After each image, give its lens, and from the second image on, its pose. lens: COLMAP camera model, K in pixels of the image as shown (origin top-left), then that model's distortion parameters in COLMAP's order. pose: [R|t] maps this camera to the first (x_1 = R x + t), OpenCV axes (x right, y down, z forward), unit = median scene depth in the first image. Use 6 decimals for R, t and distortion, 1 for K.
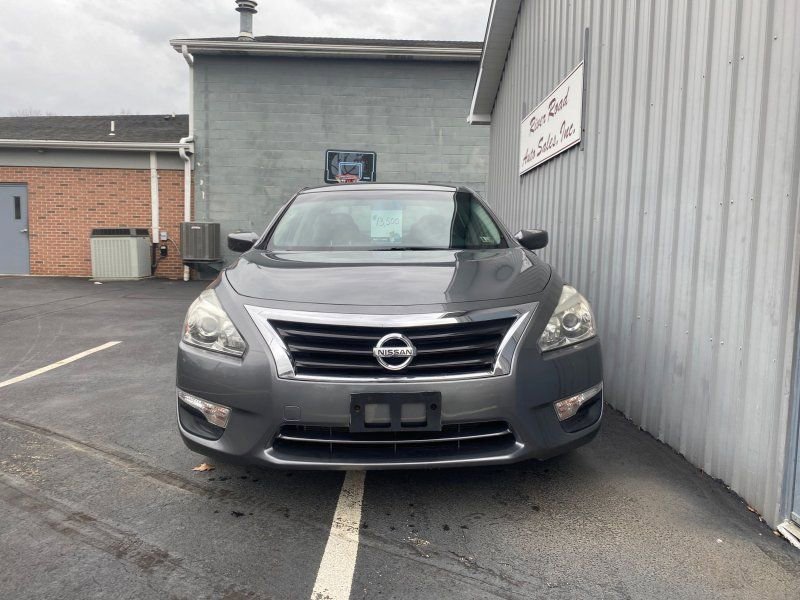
lens RADIAL K [[611.5, 0, 404.5], [0, 611.5, 301.8], [0, 0, 1]] dist [0.015830, -0.019458]
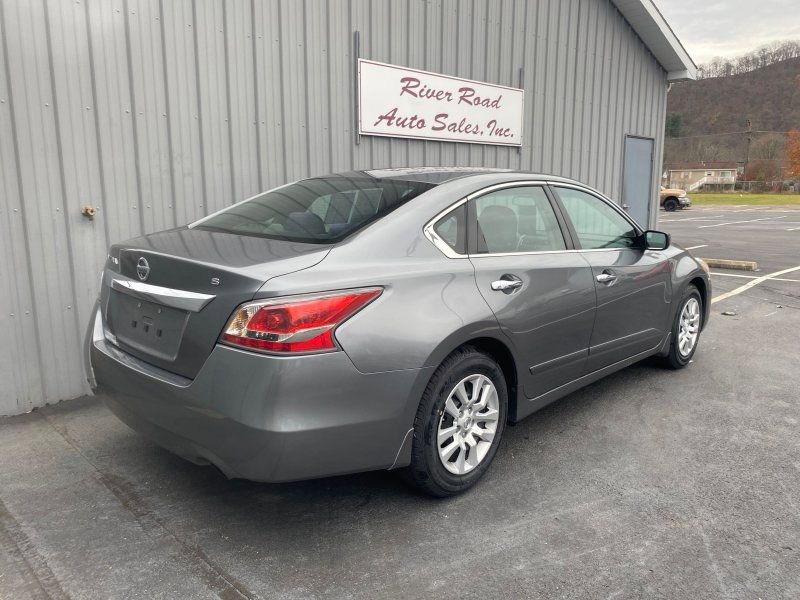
lens RADIAL K [[611.5, 0, 397.7], [0, 611.5, 300.2], [0, 0, 1]] dist [0.015830, -0.019458]
pose [[-0.698906, -0.146818, 0.699982, -0.826850], [0.056955, 0.964170, 0.259098, -0.423094], [-0.712942, 0.220952, -0.665503, 3.174275]]
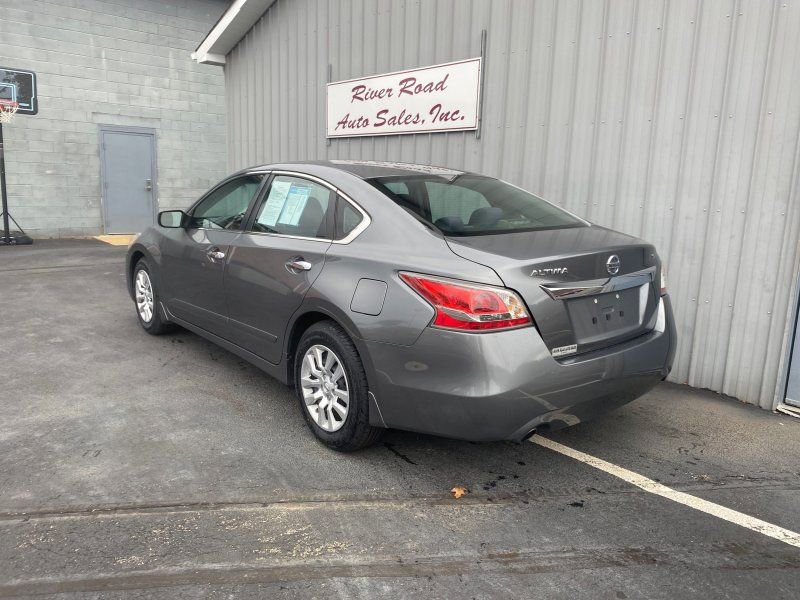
lens RADIAL K [[611.5, 0, 402.9], [0, 611.5, 297.4], [0, 0, 1]] dist [0.015830, -0.019458]
pose [[0.764694, -0.113256, 0.634363, -0.832539], [0.041765, 0.991075, 0.126595, -0.136934], [-0.643039, -0.070312, 0.762599, 0.248755]]
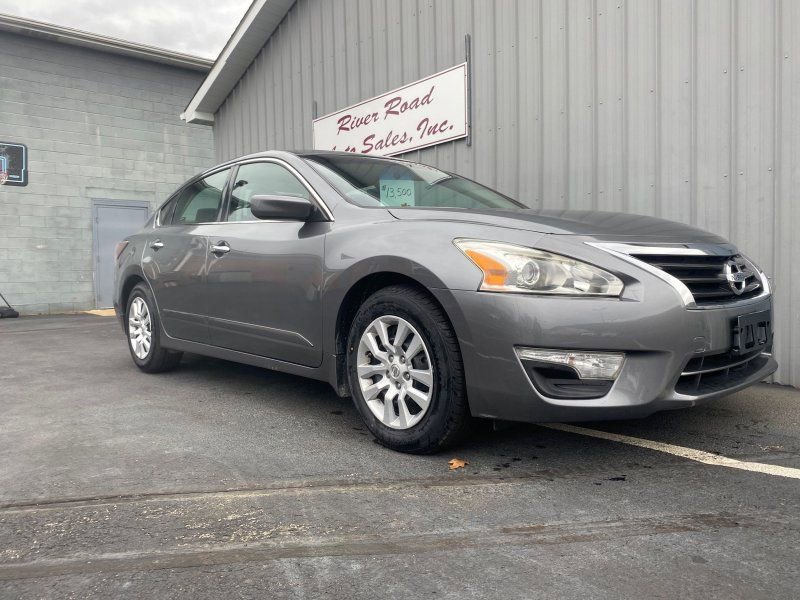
lens RADIAL K [[611.5, 0, 402.5], [0, 611.5, 299.3], [0, 0, 1]] dist [0.015830, -0.019458]
pose [[0.768524, -0.059336, 0.637063, -0.723361], [0.092204, 0.995568, -0.018504, 0.054586], [-0.633142, 0.072961, 0.770589, 0.346397]]
